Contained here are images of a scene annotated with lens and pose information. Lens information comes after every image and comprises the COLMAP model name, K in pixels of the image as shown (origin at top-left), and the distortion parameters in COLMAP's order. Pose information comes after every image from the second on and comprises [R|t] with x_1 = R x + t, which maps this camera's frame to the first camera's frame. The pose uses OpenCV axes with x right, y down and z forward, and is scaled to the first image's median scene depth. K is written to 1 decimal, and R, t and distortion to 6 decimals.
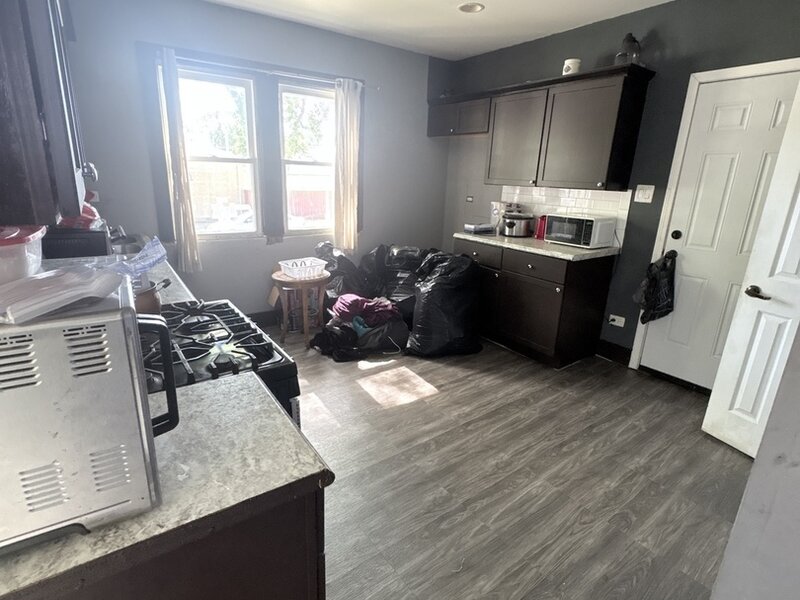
lens RADIAL K [[423.0, 0, 406.8], [0, 423.0, 302.6], [0, 0, 1]] dist [-0.003008, 0.001011]
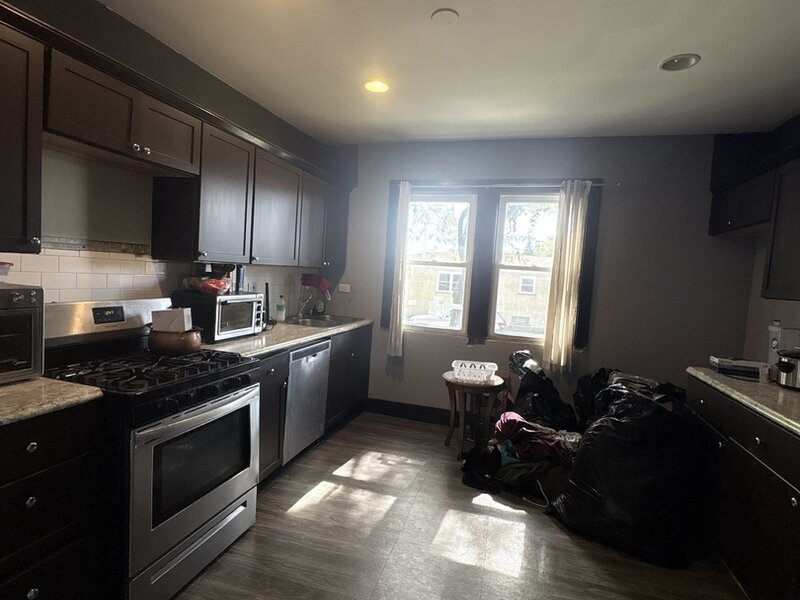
lens RADIAL K [[423.0, 0, 404.5], [0, 423.0, 300.1], [0, 0, 1]] dist [-0.003008, 0.001011]
pose [[0.616723, 0.055056, -0.785253, 0.366389], [-0.259933, 0.955840, -0.137131, -0.058760], [0.743026, 0.288685, 0.603799, 0.247165]]
